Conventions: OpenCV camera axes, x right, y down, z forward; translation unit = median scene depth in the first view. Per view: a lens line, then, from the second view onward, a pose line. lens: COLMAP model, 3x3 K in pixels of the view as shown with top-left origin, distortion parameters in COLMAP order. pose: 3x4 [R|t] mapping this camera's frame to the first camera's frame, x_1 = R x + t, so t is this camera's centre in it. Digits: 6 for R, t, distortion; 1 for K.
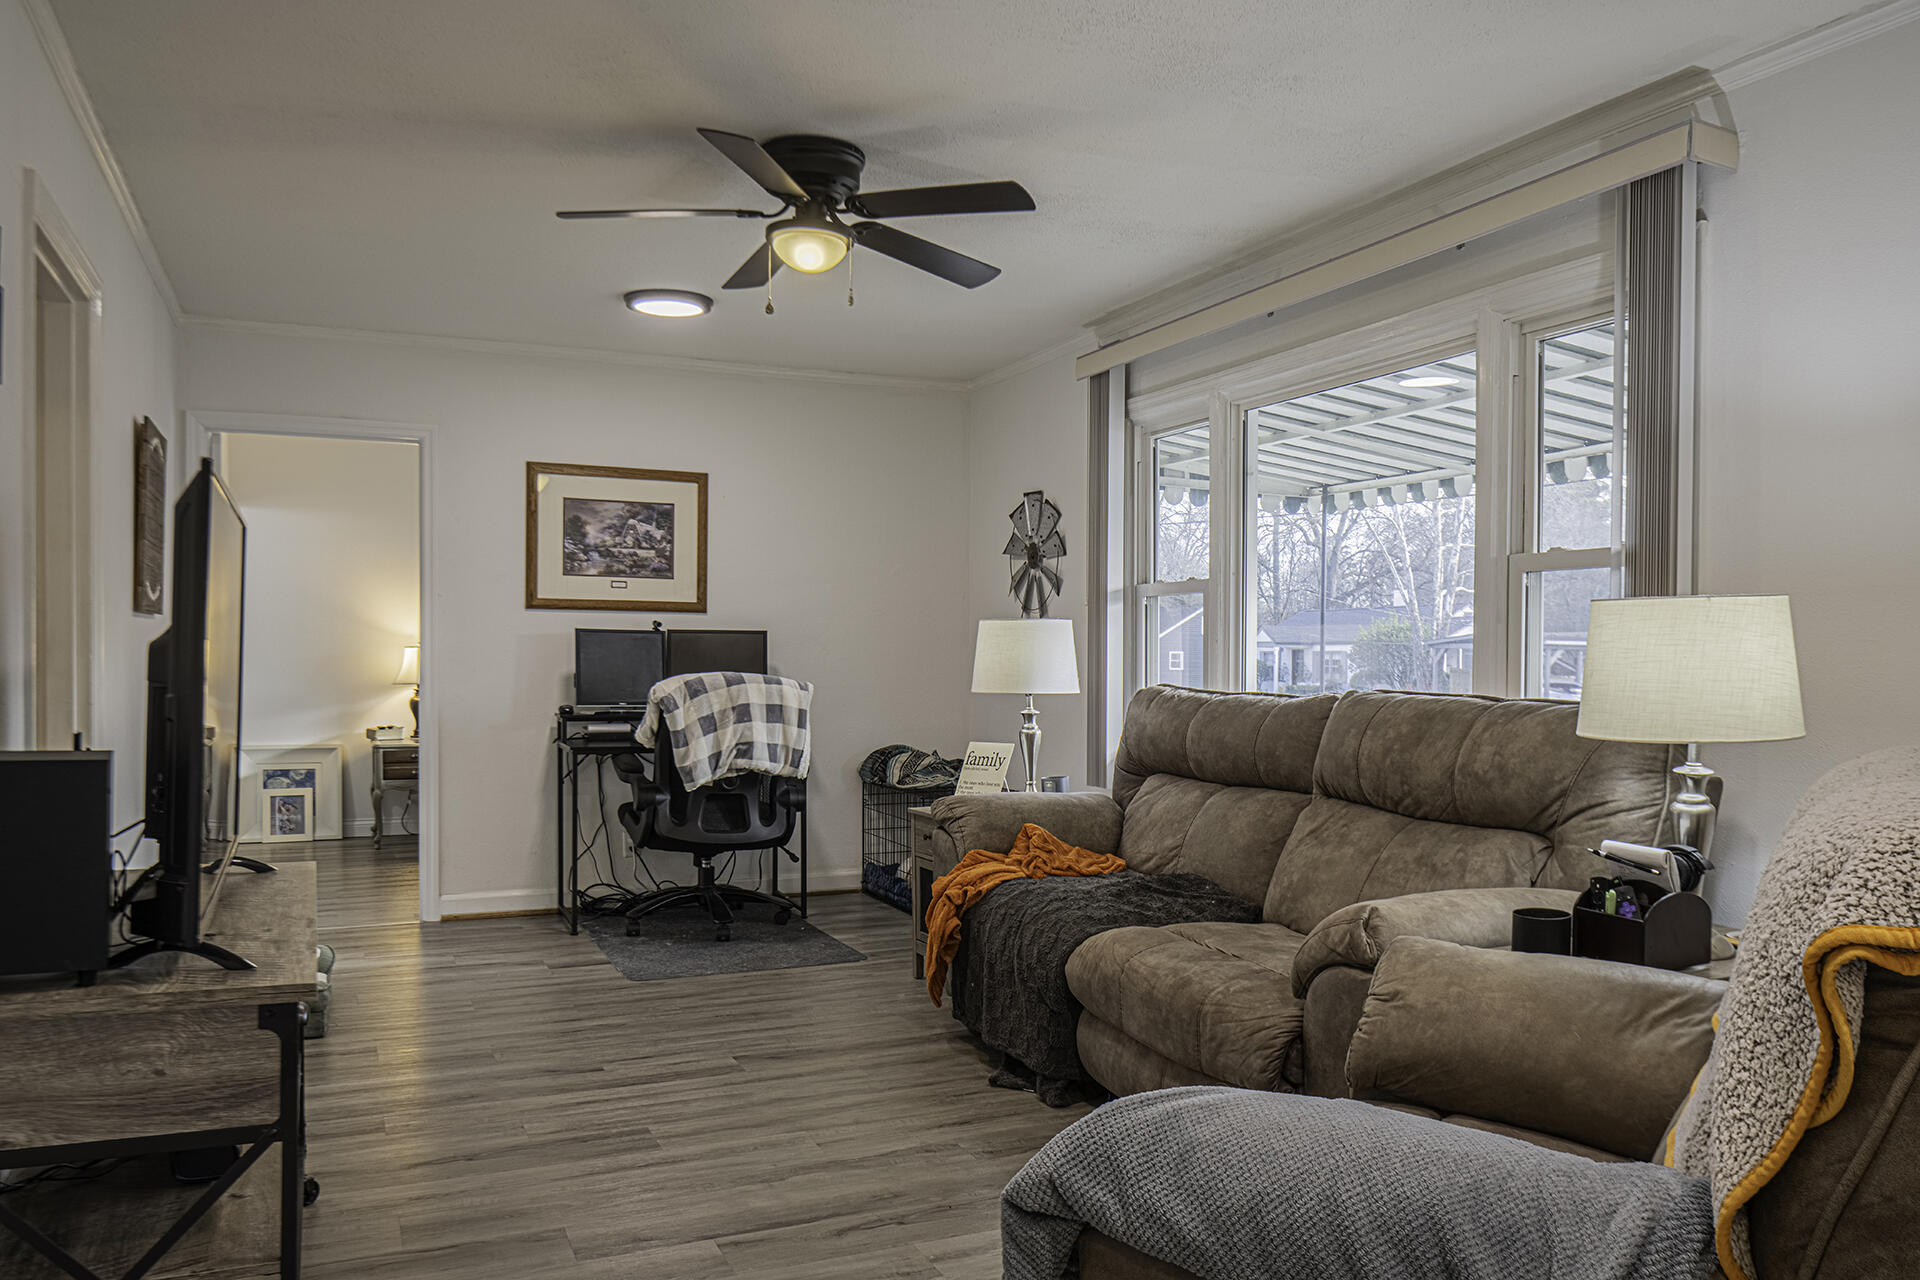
lens RADIAL K [[1480.8, 0, 991.7], [0, 1480.8, 676.8], [0, 0, 1]] dist [0.012049, -0.043839]
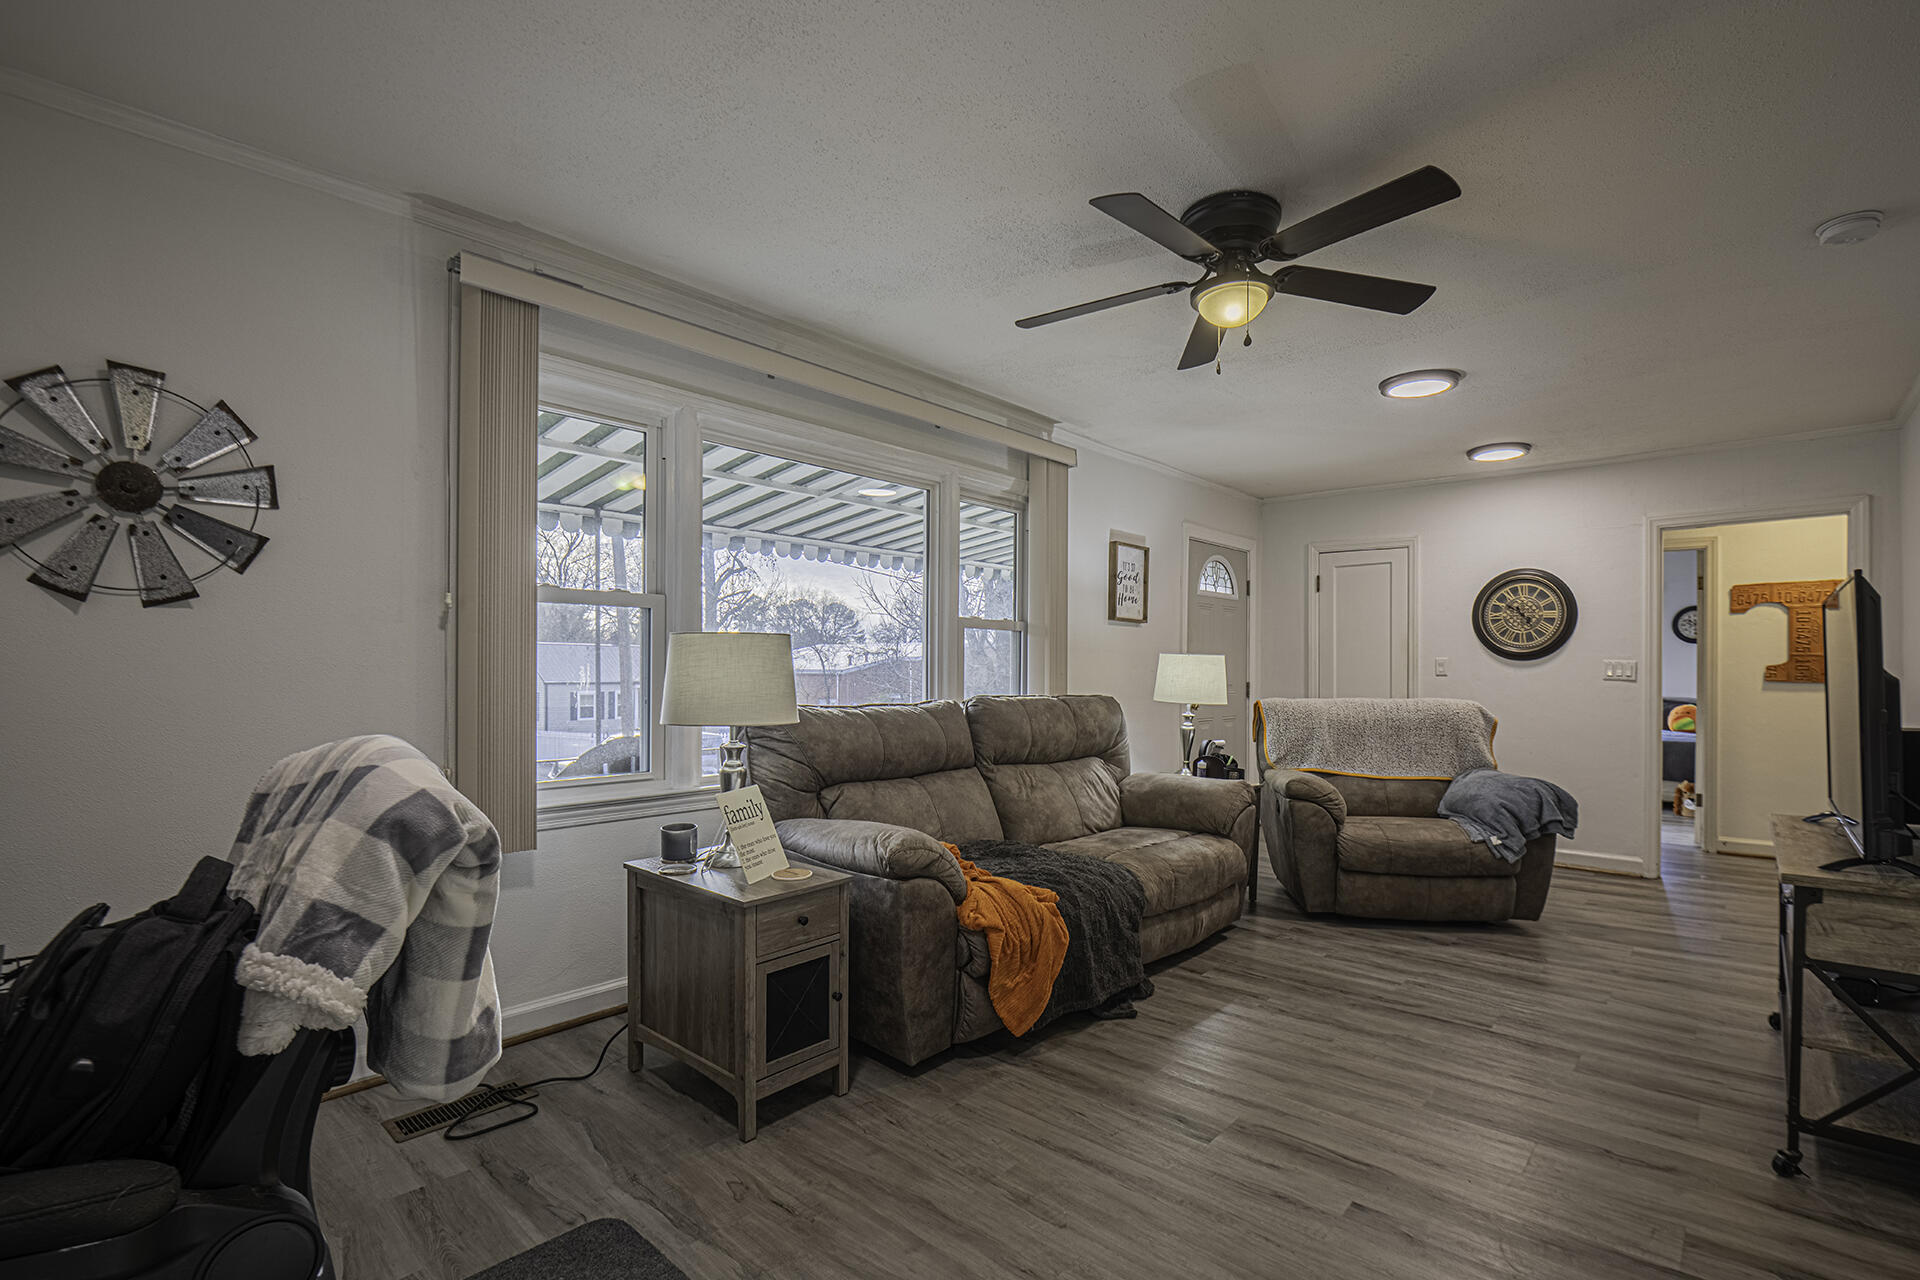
lens RADIAL K [[882.3, 0, 990.0], [0, 882.3, 674.9], [0, 0, 1]] dist [-0.016929, -0.003446]
pose [[-0.413716, -0.004001, 0.910397, -0.612653], [0.012375, 0.999873, 0.010018, -0.023353], [-0.910322, 0.015411, -0.413615, 1.381311]]
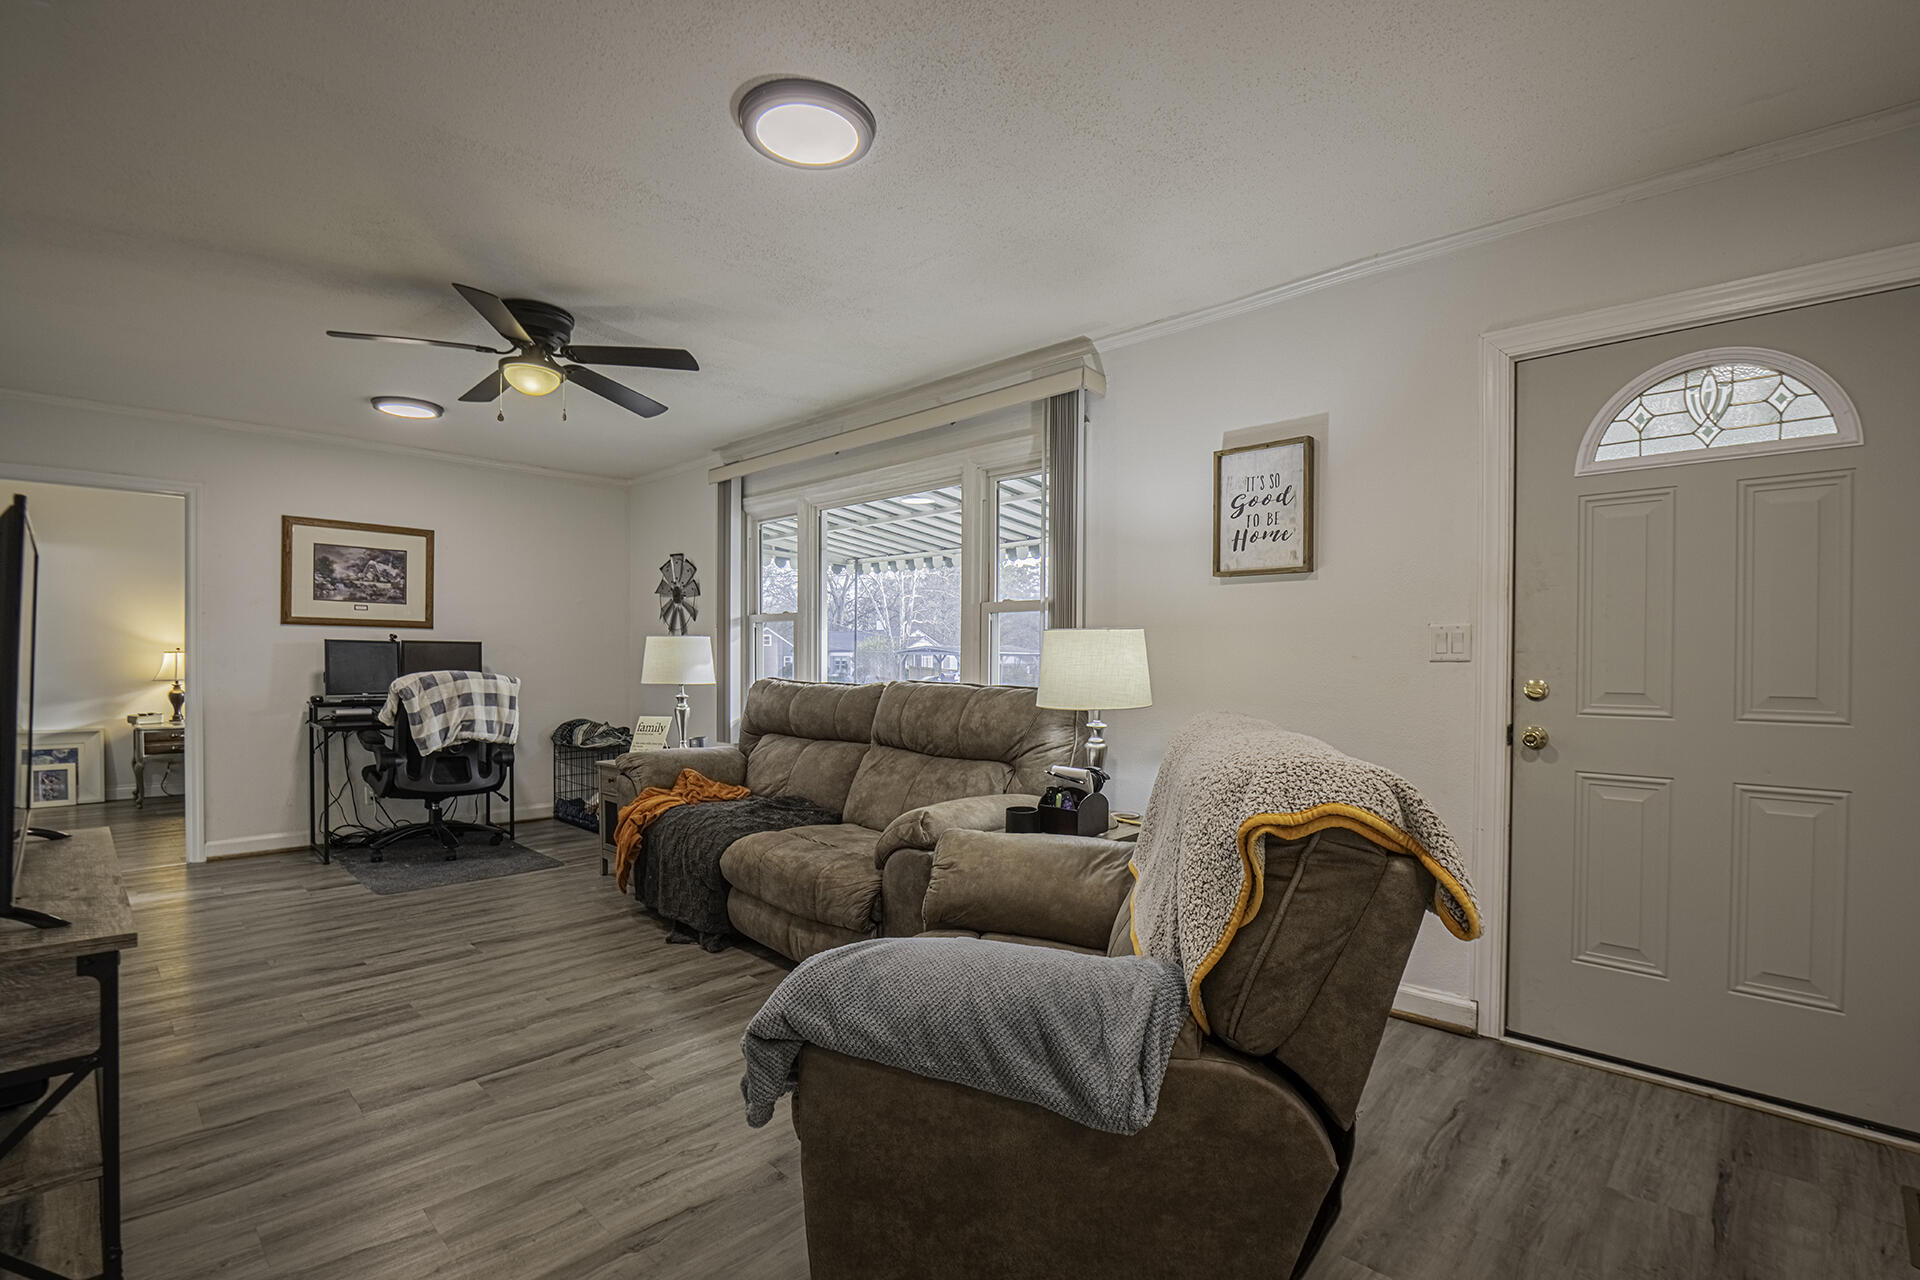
lens RADIAL K [[882.3, 0, 988.1], [0, 882.3, 668.1], [0, 0, 1]] dist [-0.016929, -0.003446]
pose [[0.923426, -0.002749, 0.383766, -0.040722], [0.003963, 0.999989, -0.002373, -0.002625], [-0.383755, 0.003712, 0.923427, 0.039542]]
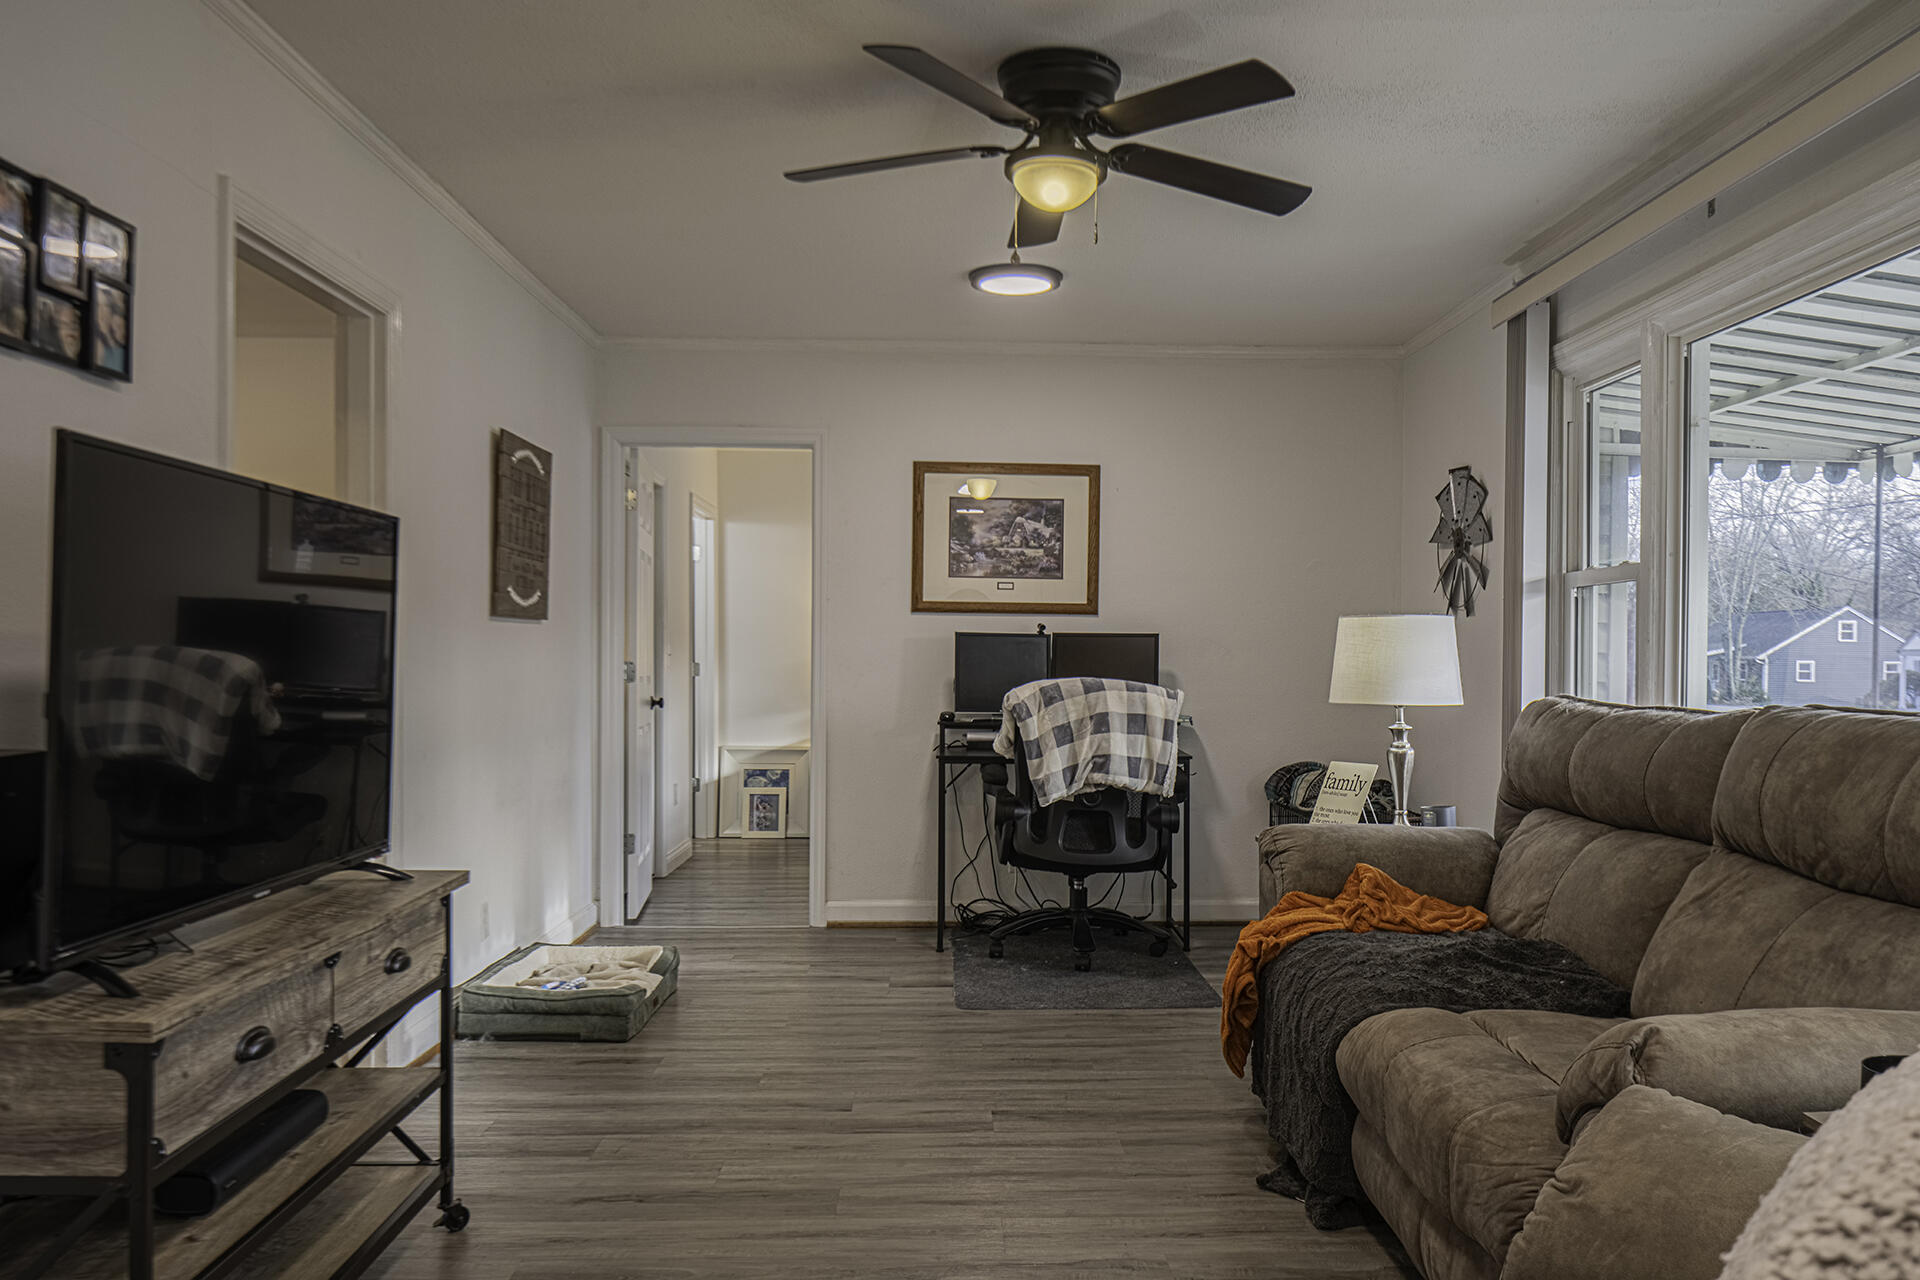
lens RADIAL K [[1480.8, 0, 985.7], [0, 1480.8, 679.3], [0, 0, 1]] dist [0.012049, -0.043839]
pose [[0.925526, 0.005337, -0.378648, 0.161879], [-0.007082, 0.999970, -0.003216, 0.001621], [0.378619, 0.005658, 0.925535, 0.186071]]
